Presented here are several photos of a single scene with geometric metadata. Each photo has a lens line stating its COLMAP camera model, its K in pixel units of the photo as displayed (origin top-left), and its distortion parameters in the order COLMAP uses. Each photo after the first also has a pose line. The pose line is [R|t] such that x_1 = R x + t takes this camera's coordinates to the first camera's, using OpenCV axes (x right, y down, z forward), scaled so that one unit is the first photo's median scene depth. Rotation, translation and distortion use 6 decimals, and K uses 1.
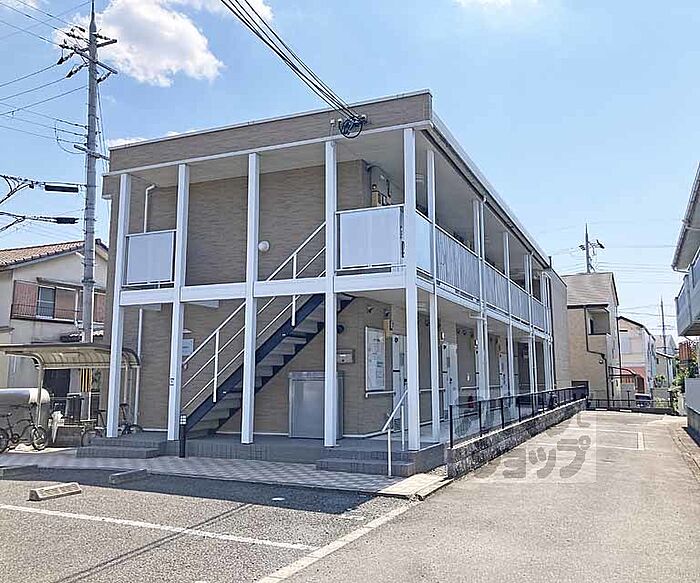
lens RADIAL K [[642.2, 0, 349.8], [0, 642.2, 304.7], [0, 0, 1]] dist [-0.000030, -0.014970]
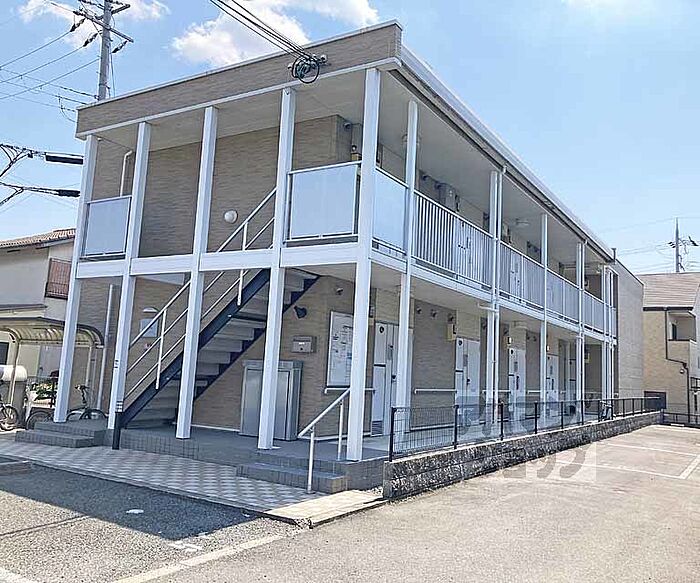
lens RADIAL K [[642.2, 0, 349.8], [0, 642.2, 304.7], [0, 0, 1]] dist [-0.000030, -0.014970]
pose [[0.989303, 0.036964, -0.141117, 0.165379], [-0.036311, 0.999315, 0.007197, 0.019020], [0.141286, -0.001995, 0.989967, 0.158053]]
